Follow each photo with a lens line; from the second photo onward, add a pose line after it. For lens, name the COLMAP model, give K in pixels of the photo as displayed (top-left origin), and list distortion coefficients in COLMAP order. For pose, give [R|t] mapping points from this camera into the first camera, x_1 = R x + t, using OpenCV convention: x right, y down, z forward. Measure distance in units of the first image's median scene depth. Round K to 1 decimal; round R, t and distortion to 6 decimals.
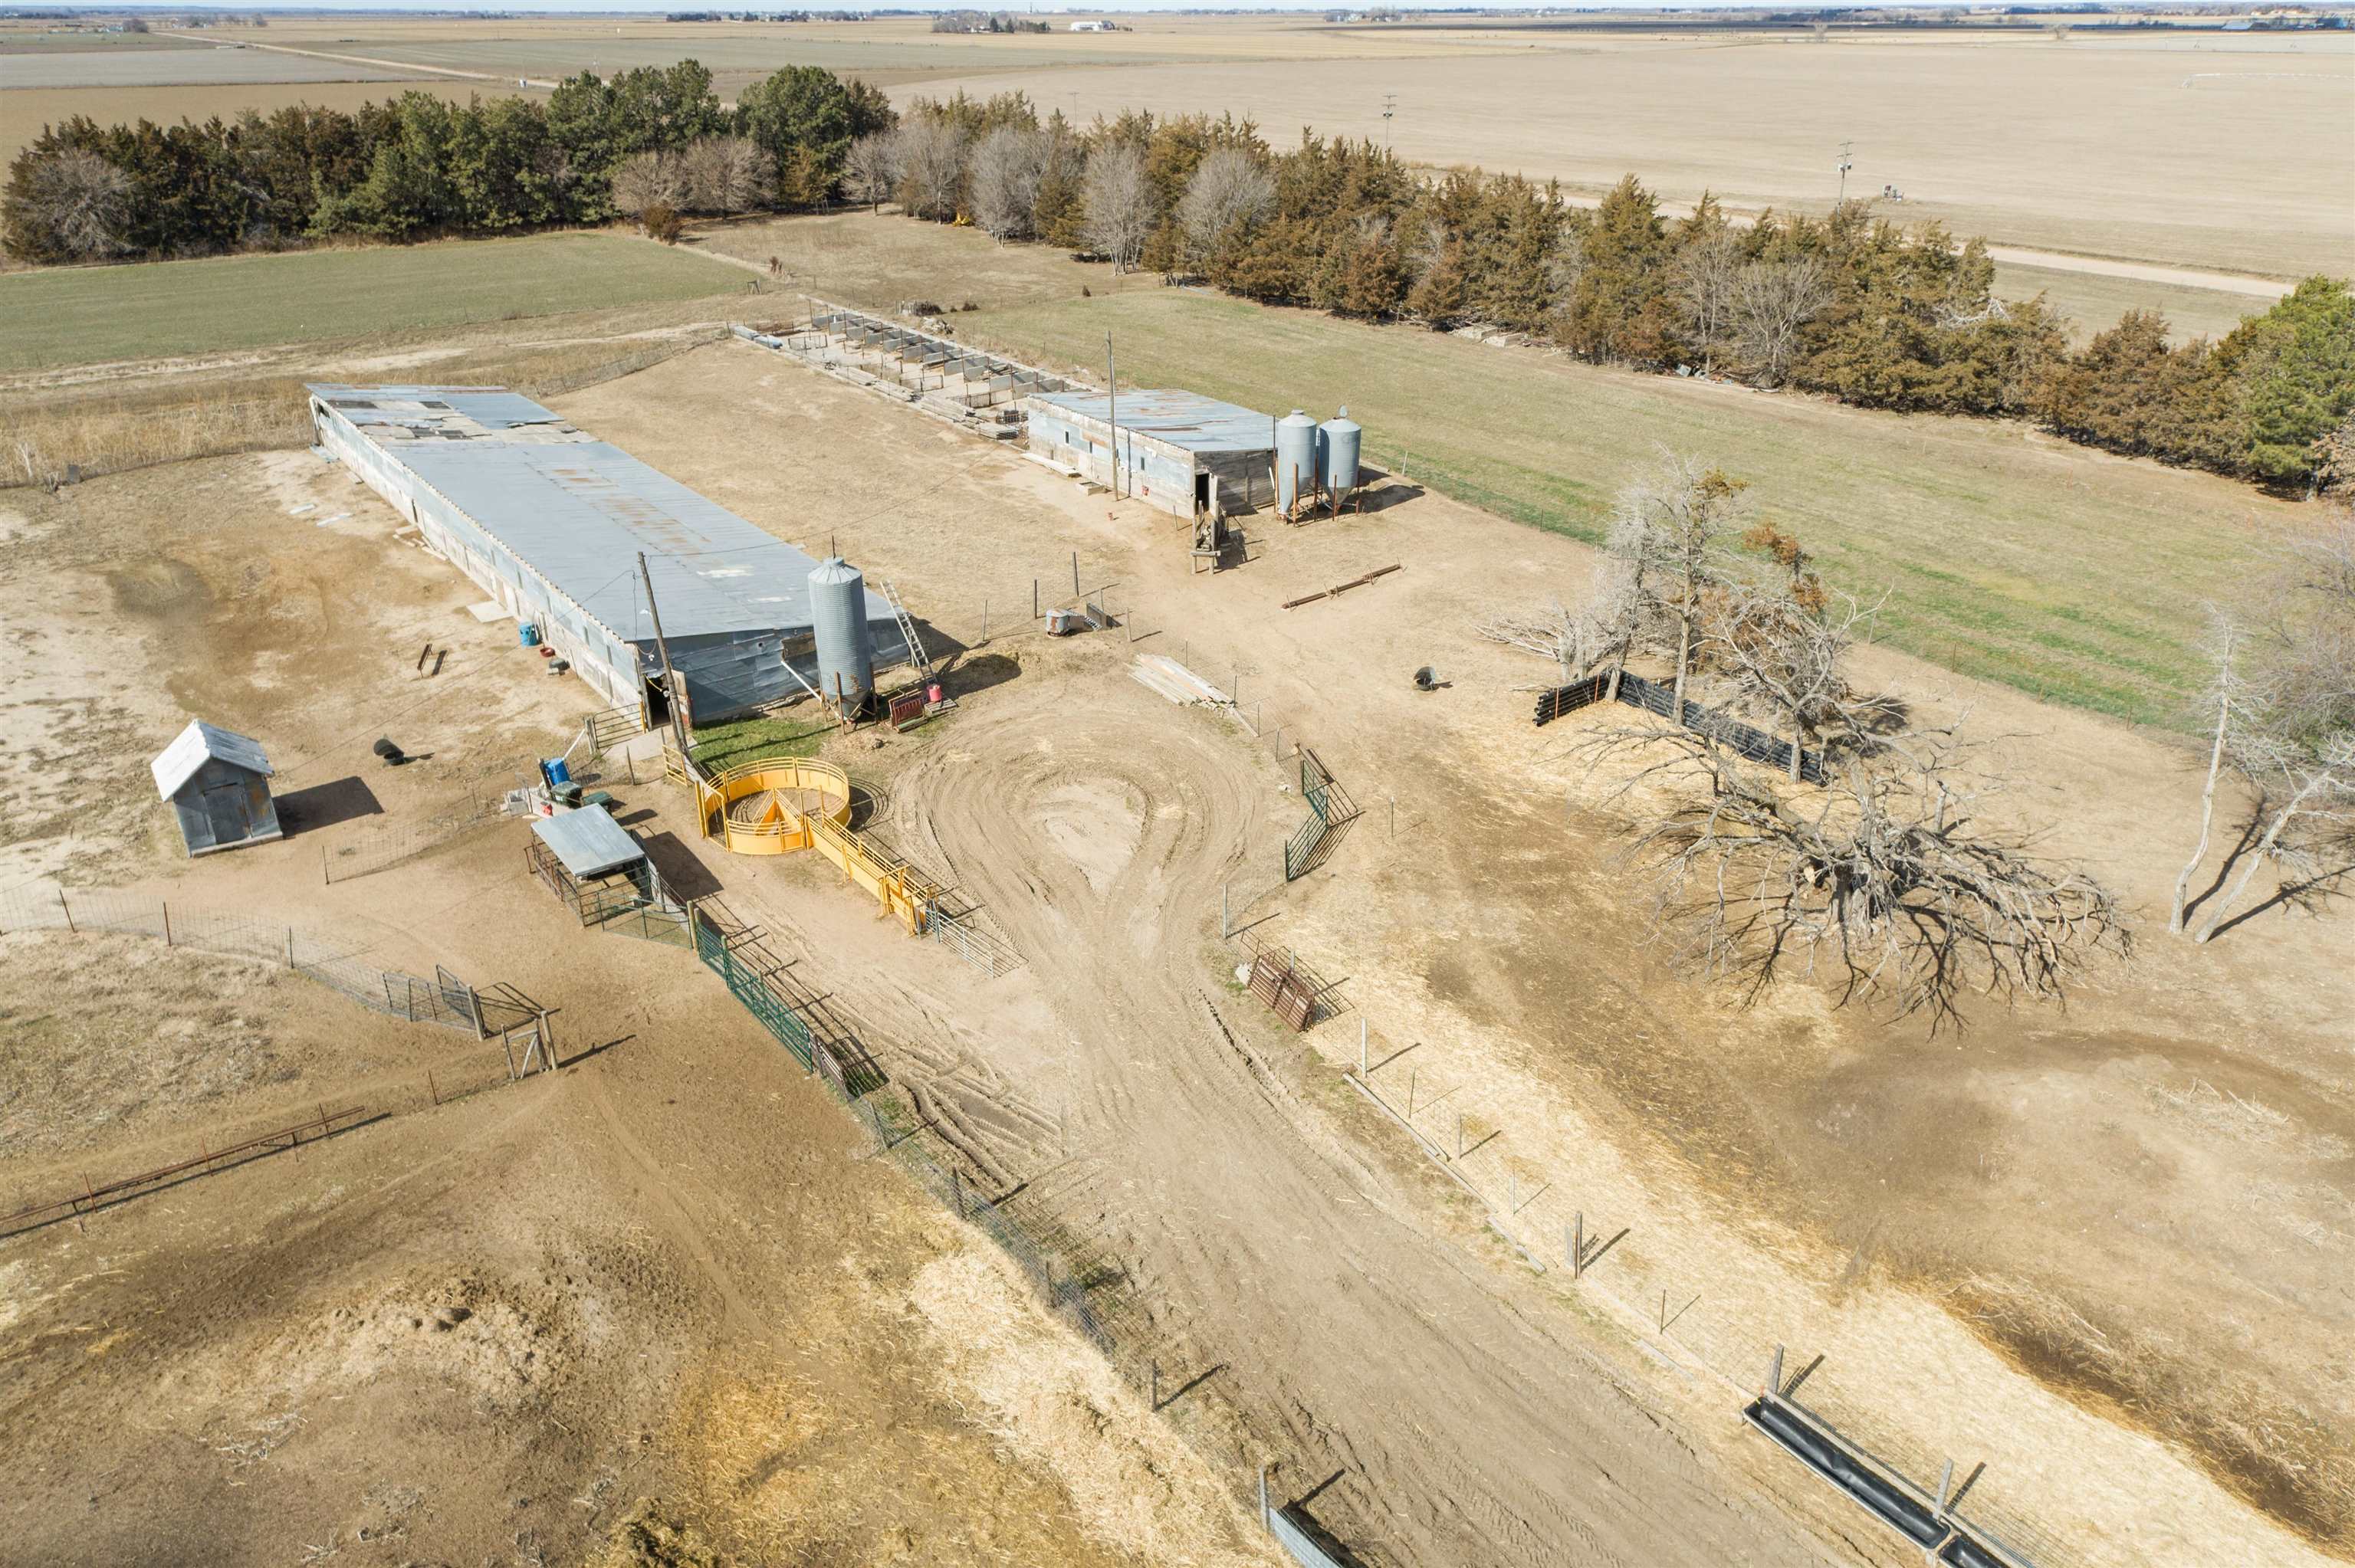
lens RADIAL K [[1592.0, 0, 1182.7], [0, 1592.0, 782.7], [0, 0, 1]] dist [-0.004022, 0.015046]
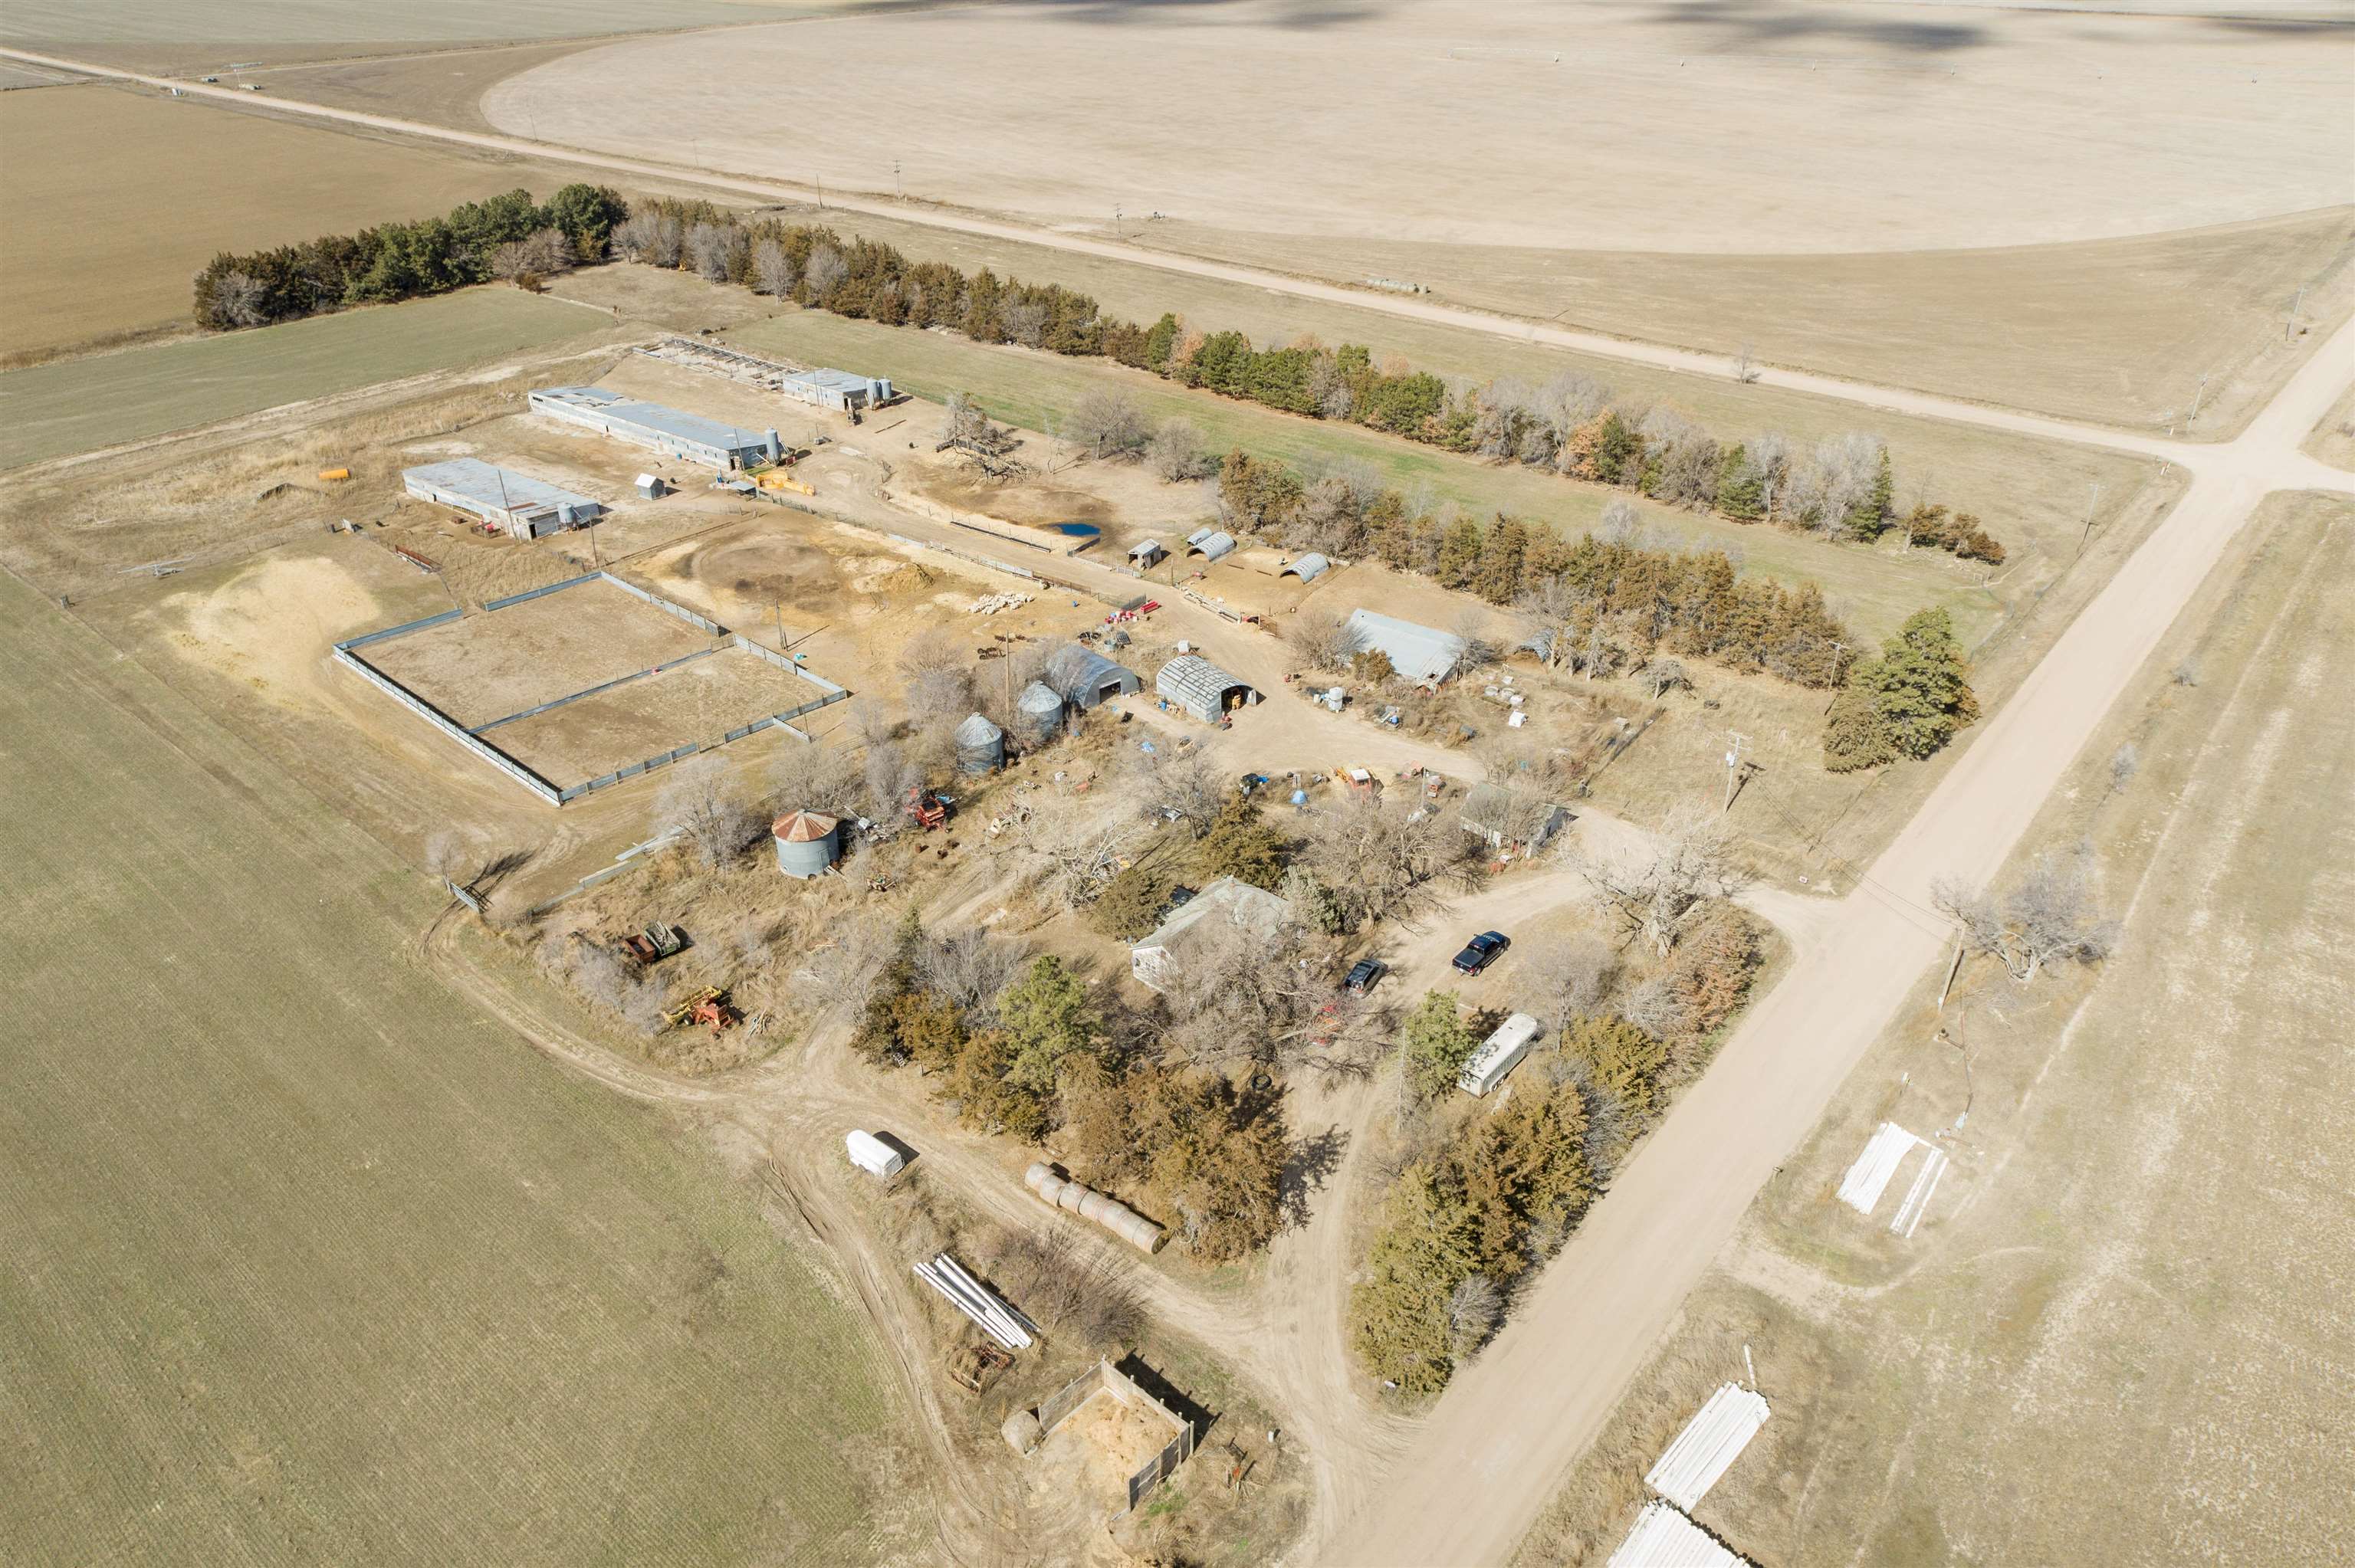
lens RADIAL K [[1592.0, 0, 1182.7], [0, 1592.0, 782.7], [0, 0, 1]] dist [-0.004022, 0.015046]
pose [[0.964594, -0.136660, 0.225570, -0.219225], [0.119647, 0.988952, 0.087510, 0.518083], [-0.235037, -0.057423, 0.970289, -3.197365]]
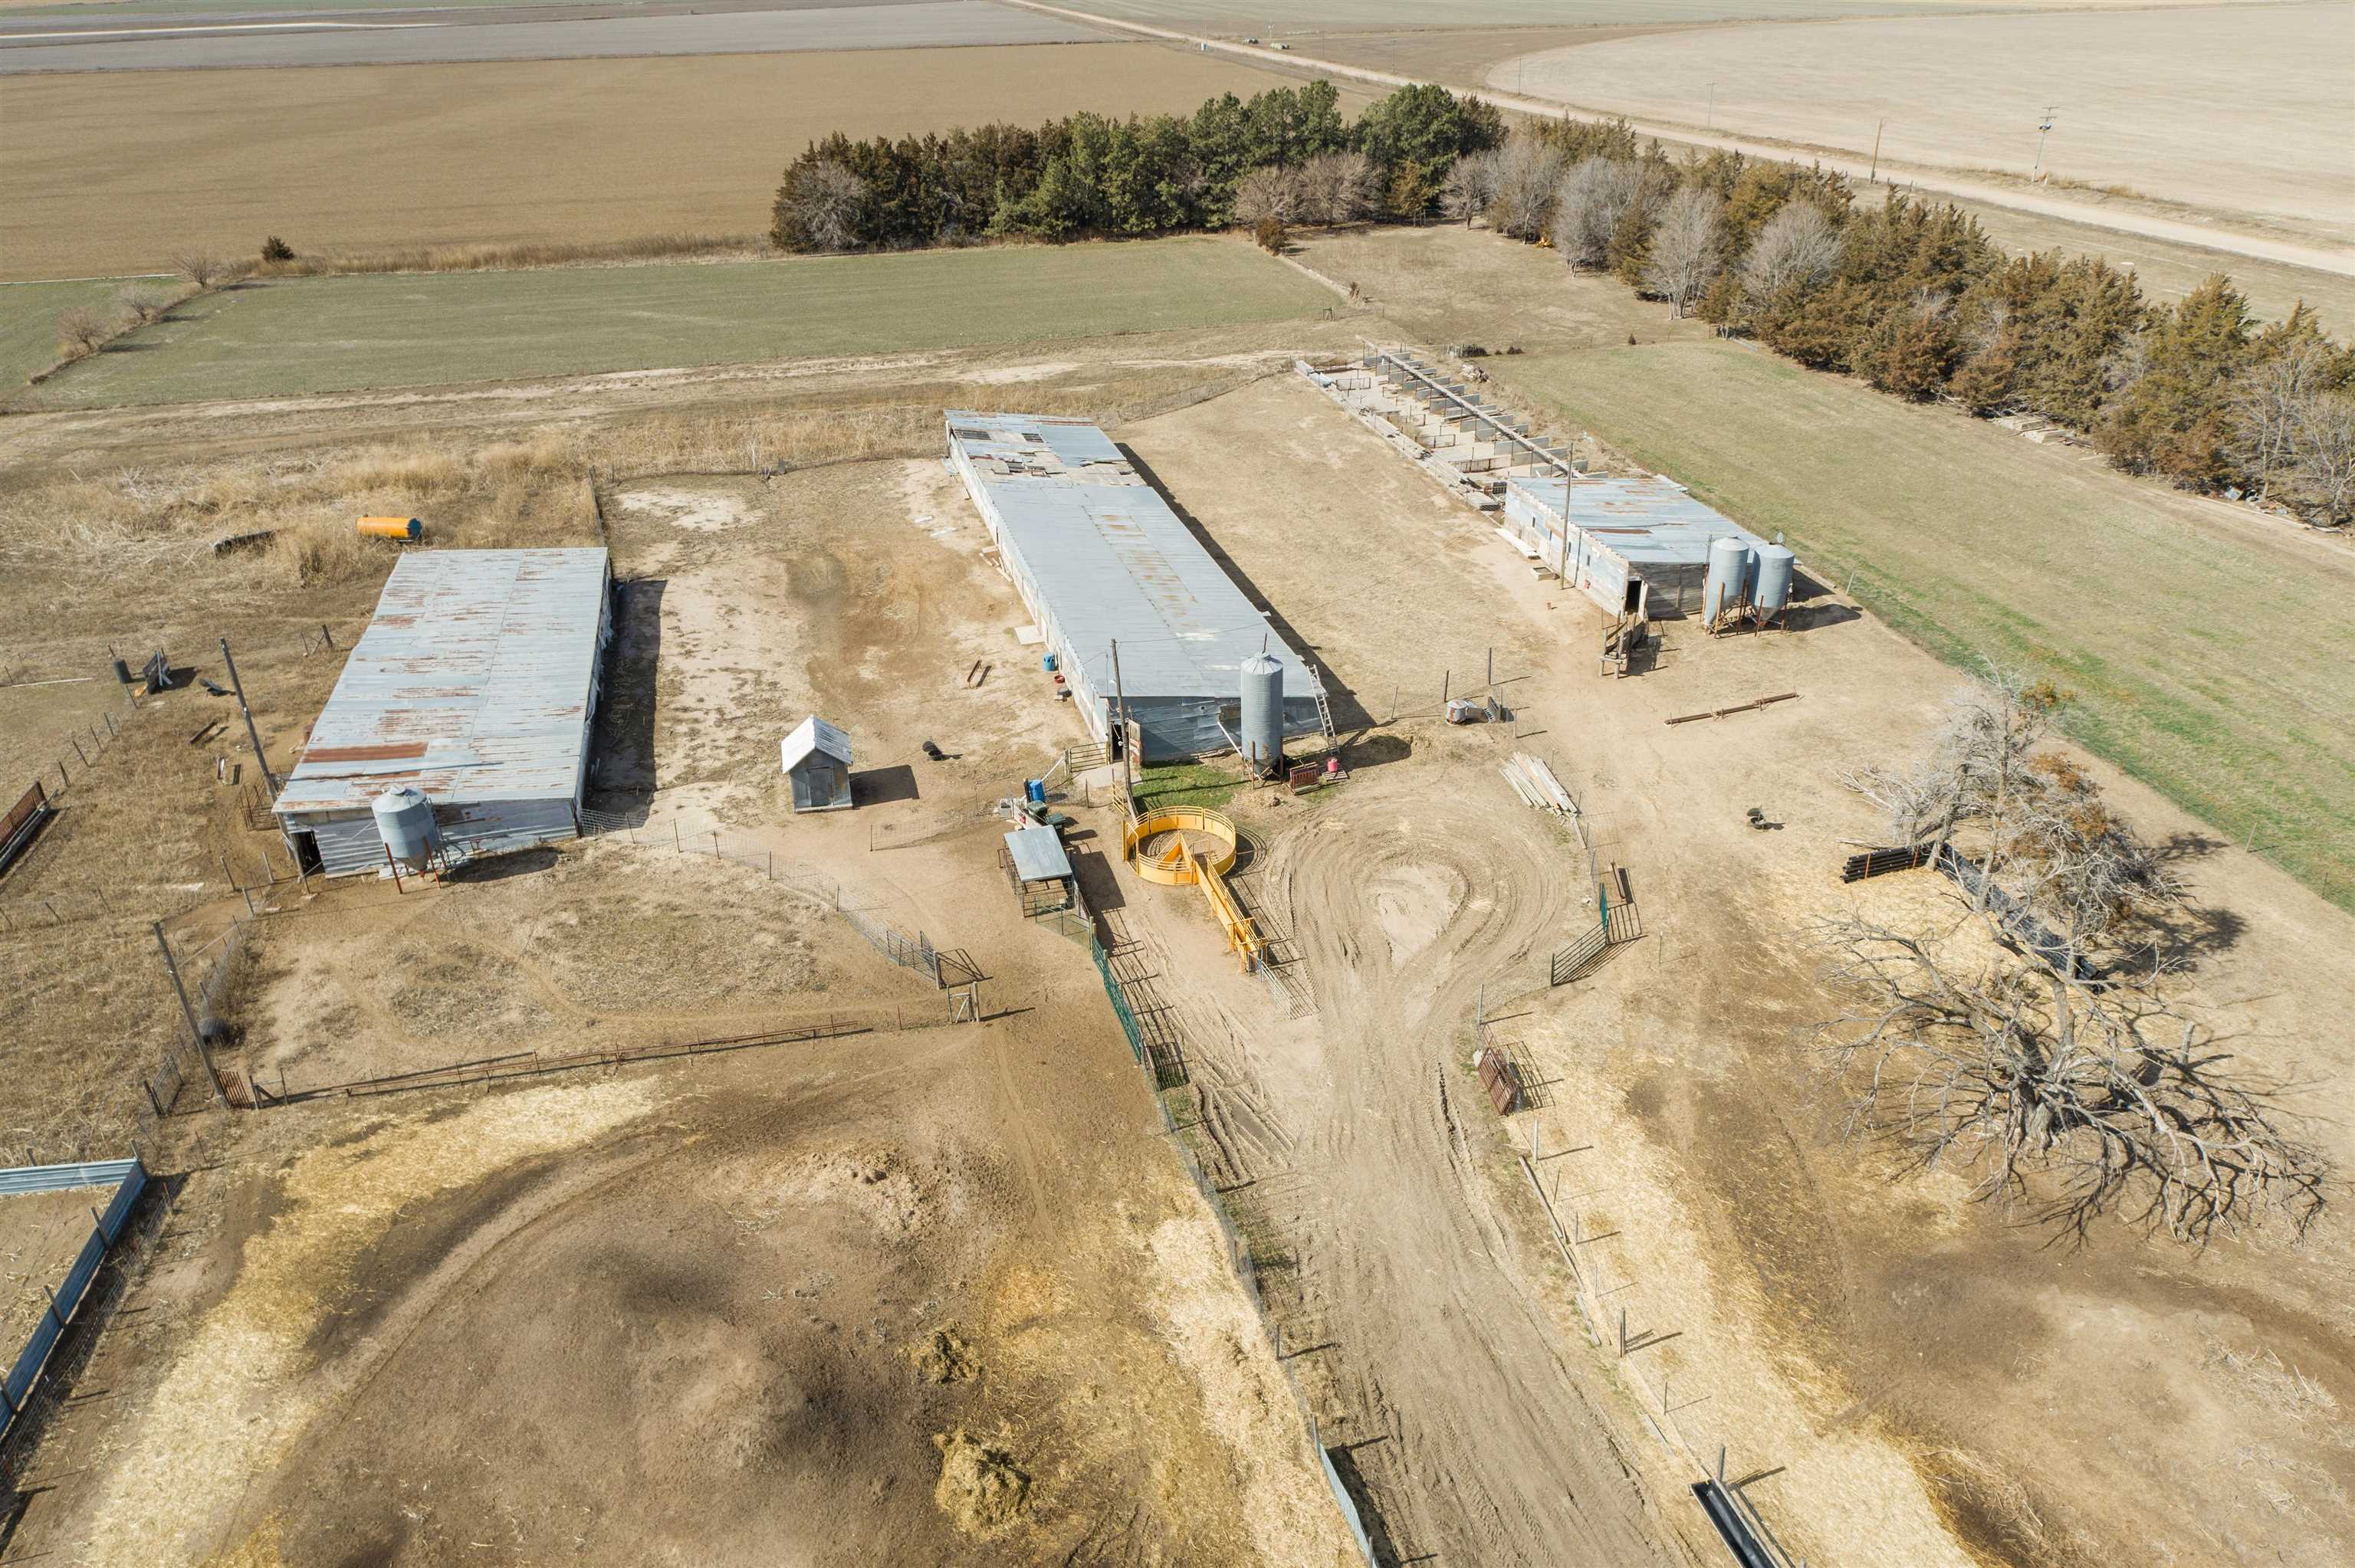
lens RADIAL K [[1592.0, 0, 1182.7], [0, 1592.0, 782.7], [0, 0, 1]] dist [-0.004022, 0.015046]
pose [[0.927466, 0.162381, -0.336808, 0.146448], [-0.150269, 0.986705, 0.061914, -0.096471], [0.342383, -0.006811, 0.939536, -0.186318]]
